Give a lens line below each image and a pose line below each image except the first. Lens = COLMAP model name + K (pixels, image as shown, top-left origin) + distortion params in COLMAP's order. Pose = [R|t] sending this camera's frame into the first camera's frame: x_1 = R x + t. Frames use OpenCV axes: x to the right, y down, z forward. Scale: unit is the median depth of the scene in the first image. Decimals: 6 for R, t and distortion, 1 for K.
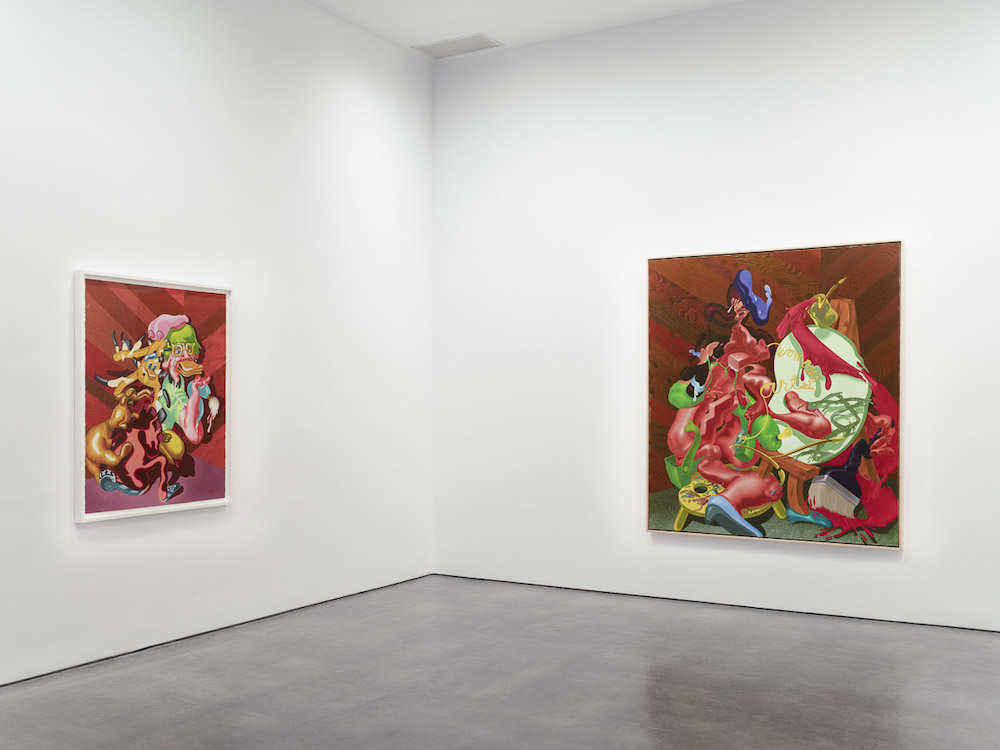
lens RADIAL K [[1049.0, 0, 500.0], [0, 1049.0, 375.0], [0, 0, 1]] dist [-0.016945, 0.006520]
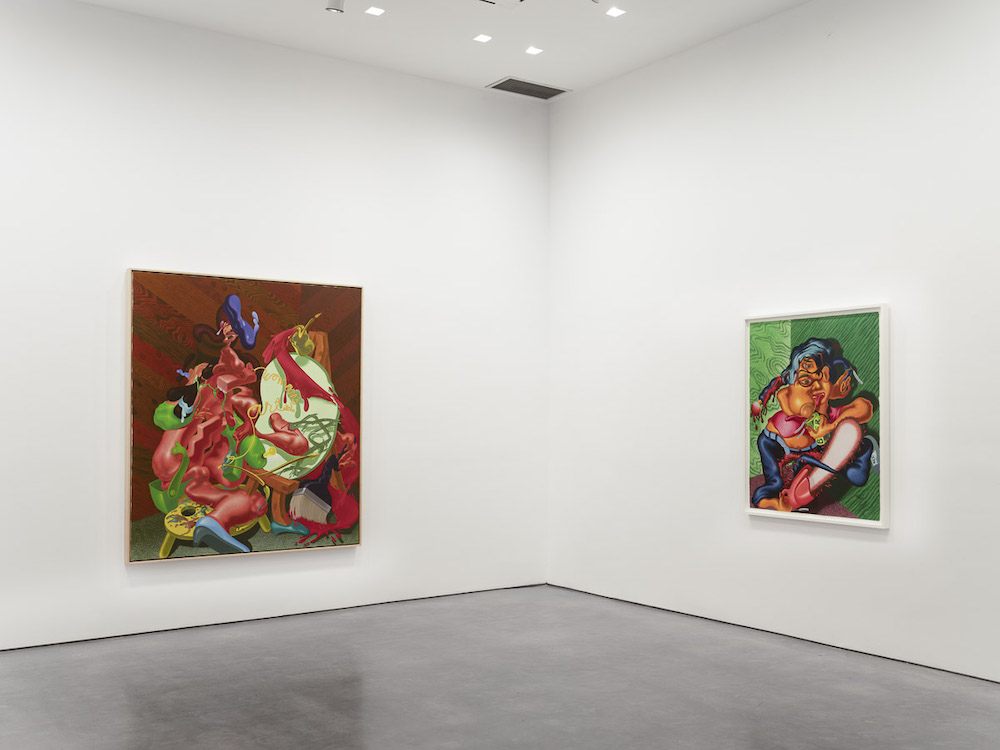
lens RADIAL K [[1049.0, 0, 500.0], [0, 1049.0, 375.0], [0, 0, 1]] dist [-0.016945, 0.006520]
pose [[0.404276, 0.031999, 0.914077, -0.607258], [-0.020258, 0.999456, -0.026028, 0.000140], [-0.914413, -0.007995, 0.404705, 0.346084]]
